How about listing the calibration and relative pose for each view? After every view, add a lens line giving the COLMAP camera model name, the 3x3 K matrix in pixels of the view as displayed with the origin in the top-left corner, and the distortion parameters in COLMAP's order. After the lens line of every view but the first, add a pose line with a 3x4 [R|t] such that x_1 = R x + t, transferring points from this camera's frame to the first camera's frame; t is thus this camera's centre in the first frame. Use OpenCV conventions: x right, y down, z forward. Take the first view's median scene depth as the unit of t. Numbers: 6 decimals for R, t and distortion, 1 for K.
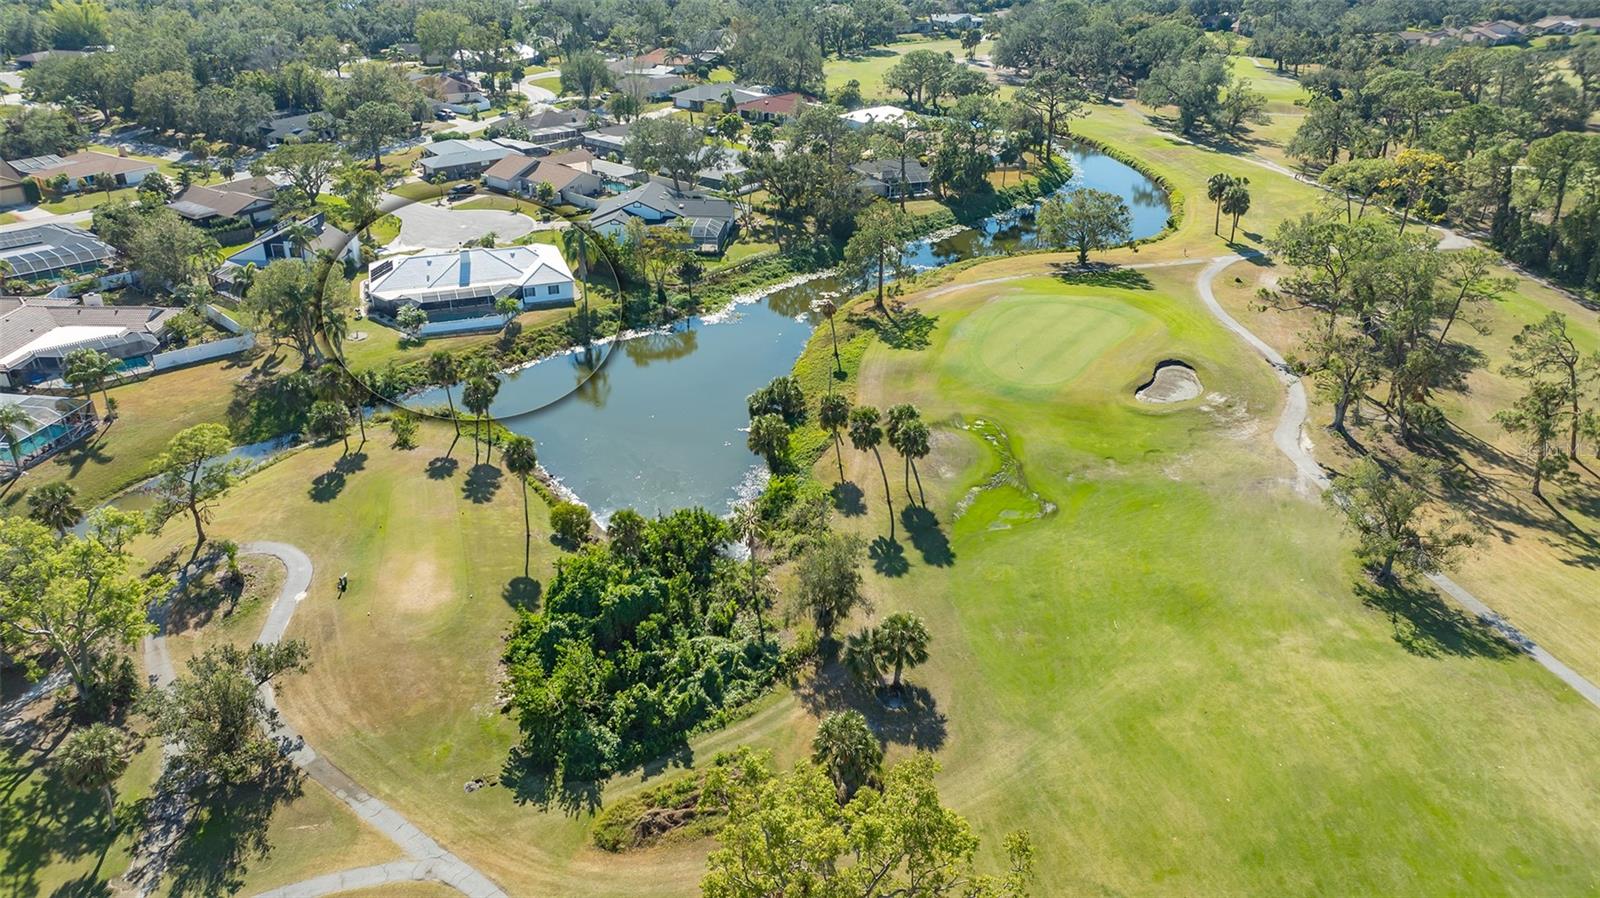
lens RADIAL K [[1123.0, 0, 800.0], [0, 1123.0, 449.0], [0, 0, 1]] dist [-0.016400, -0.002546]
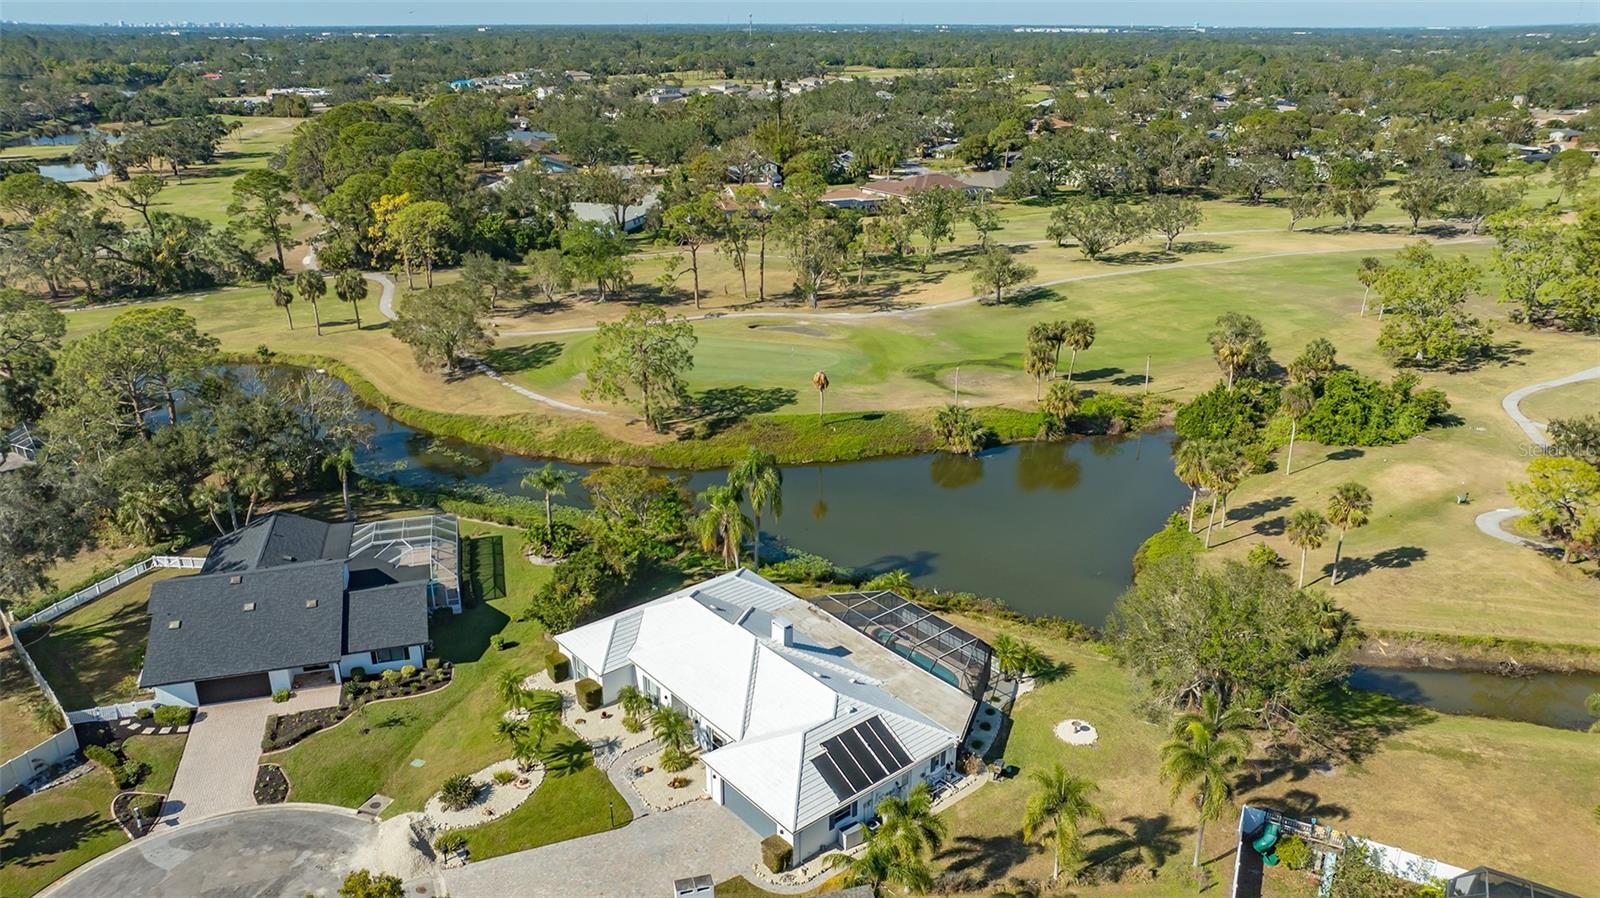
lens RADIAL K [[1136.1, 0, 793.6], [0, 1136.1, 444.5], [0, 0, 1]] dist [-0.025316, 0.003668]
pose [[-0.350506, -0.332800, 0.875437, -0.713619], [0.425050, 0.776401, 0.465332, -0.469087], [-0.834553, 0.535206, -0.130677, 1.038632]]
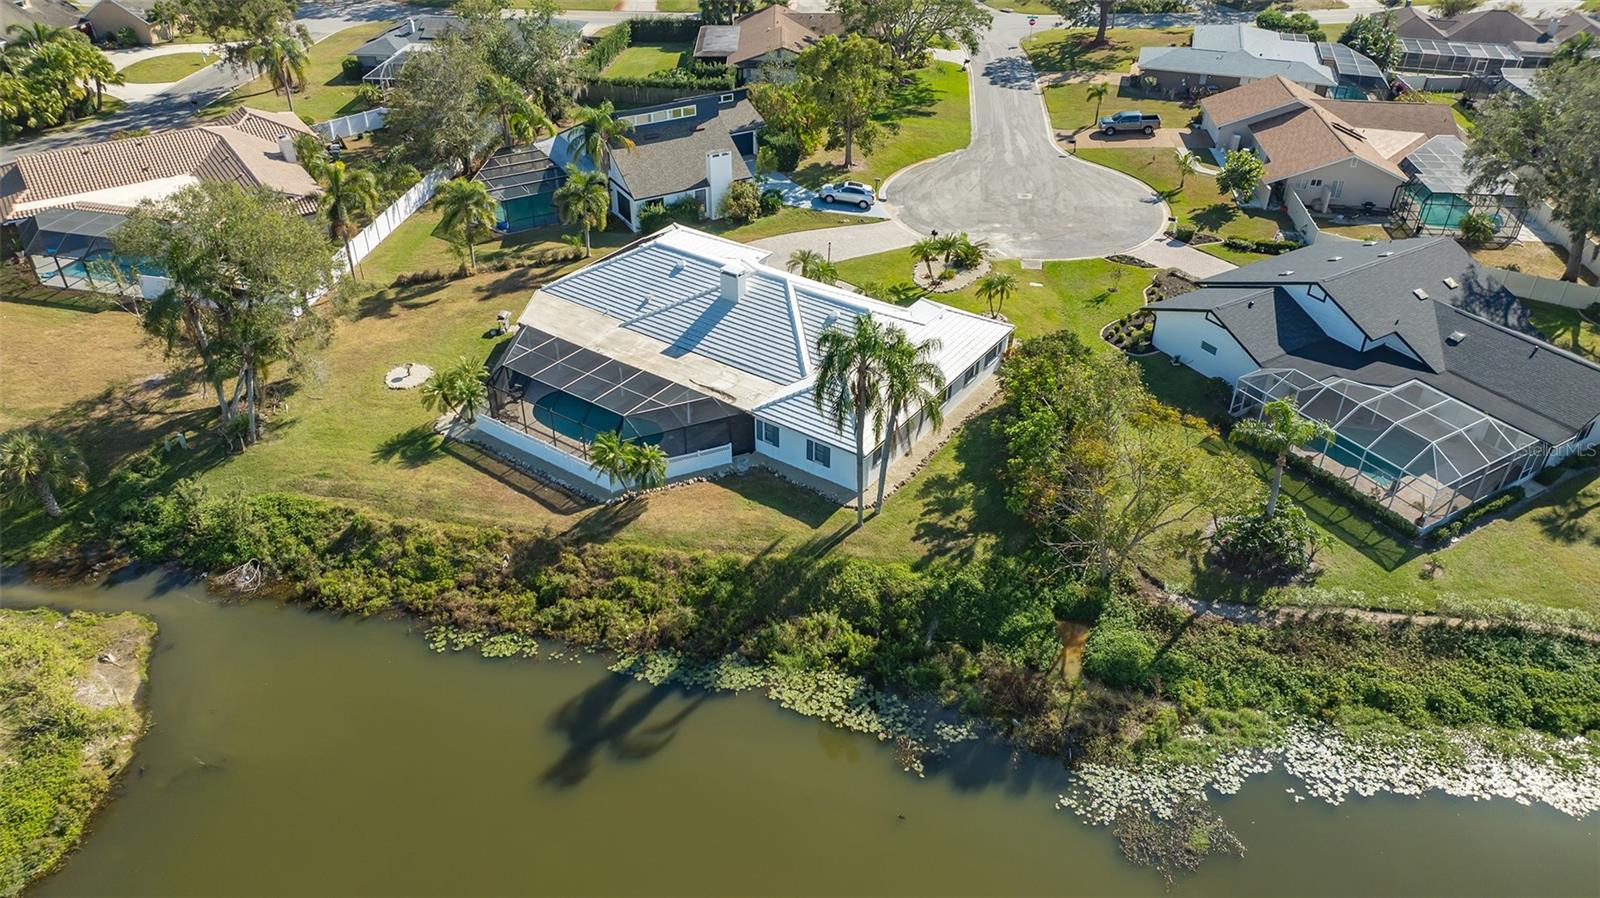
lens RADIAL K [[1123.0, 0, 800.0], [0, 1123.0, 449.0], [0, 0, 1]] dist [-0.016400, -0.002546]
pose [[0.584116, 0.457018, -0.670778, 0.028836], [-0.374331, 0.884963, 0.276979, -0.249213], [0.720198, 0.089305, 0.687997, 0.748415]]
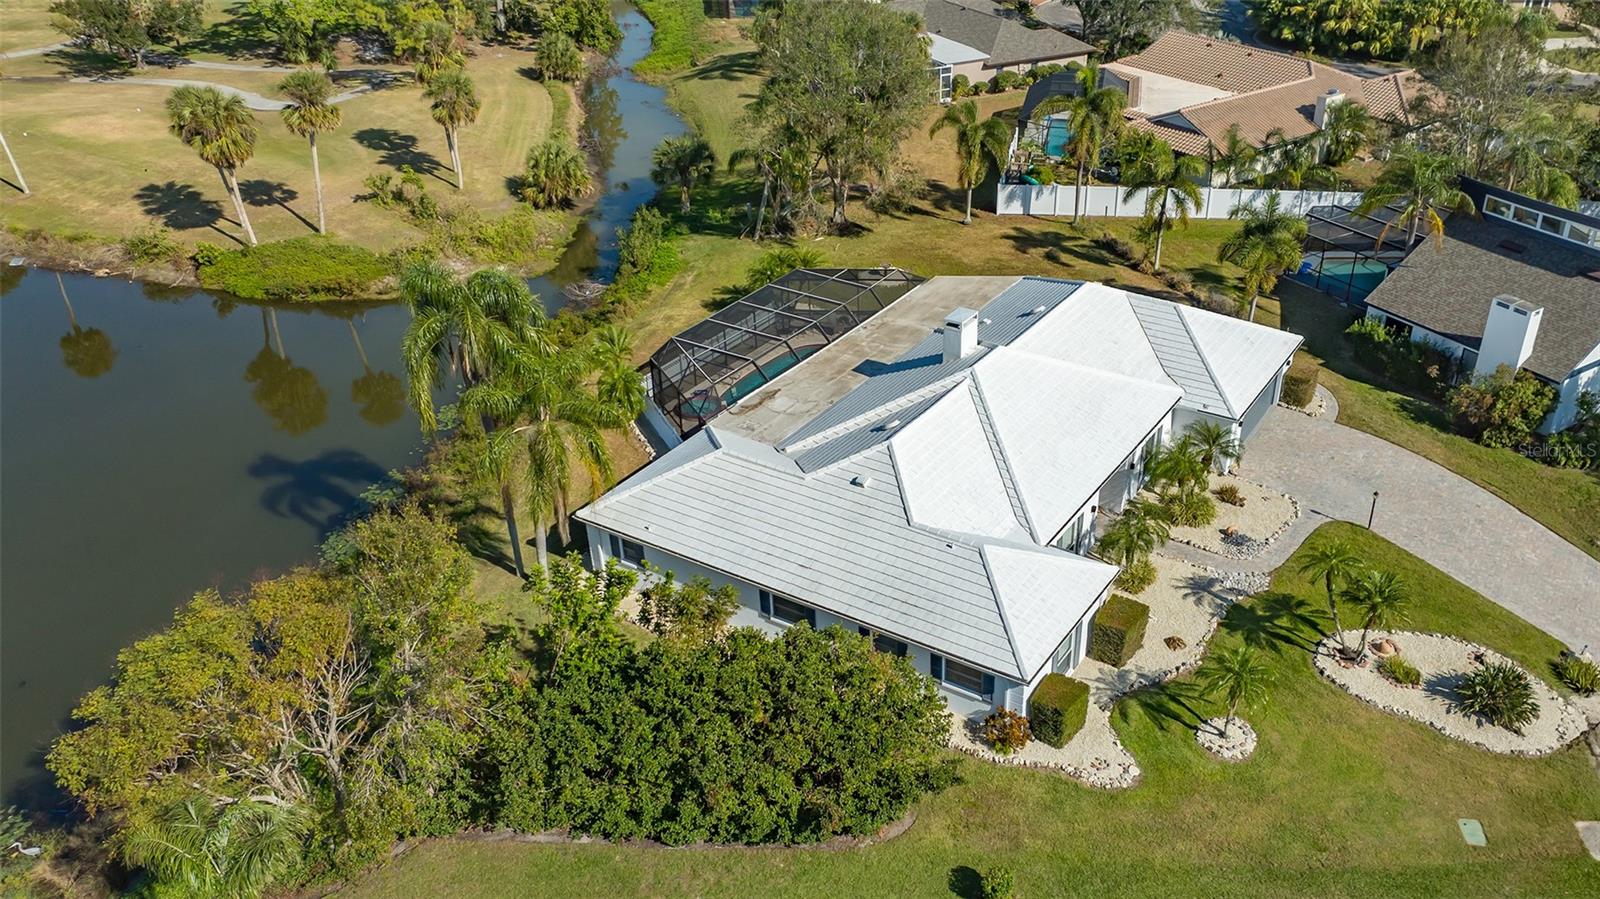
lens RADIAL K [[1299.3, 0, 902.4], [0, 1299.3, 496.6], [0, 0, 1]] dist [-0.019271, -0.005270]
pose [[-0.769577, 0.332241, -0.545314, -0.104647], [-0.292571, 0.575612, 0.763592, -0.396580], [0.567586, 0.747186, -0.345774, 1.155259]]
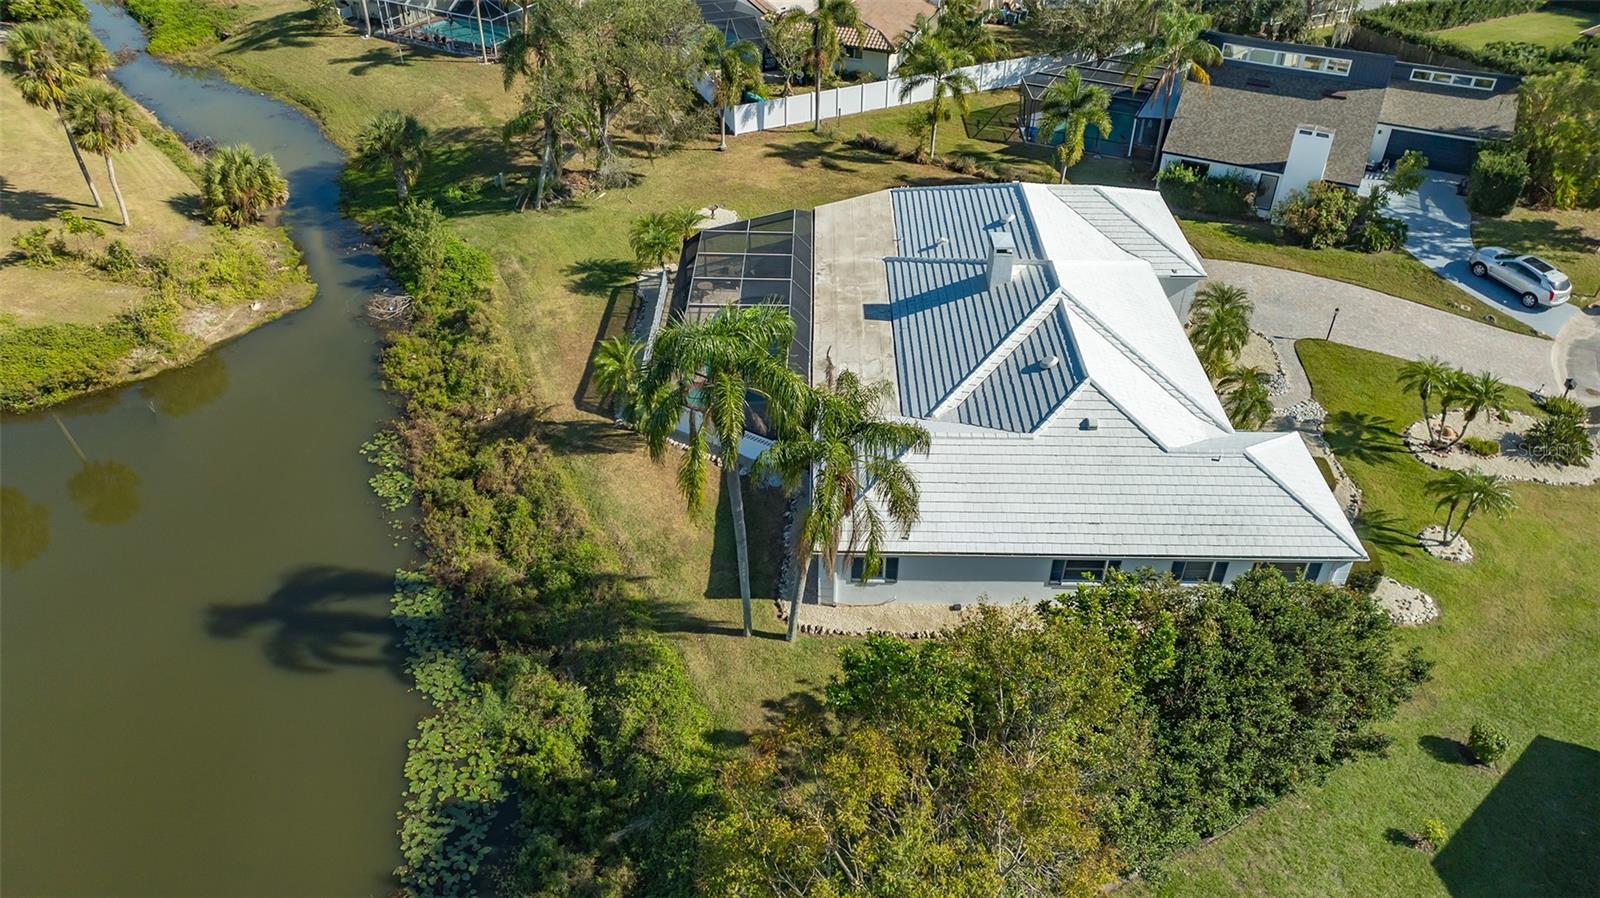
lens RADIAL K [[1136.1, 0, 793.6], [0, 1136.1, 444.5], [0, 0, 1]] dist [-0.025316, 0.003668]
pose [[-0.351137, 0.553552, -0.755171, -0.042489], [-0.426590, 0.623379, 0.655301, -0.314394], [0.833501, 0.552249, 0.017248, 0.998674]]
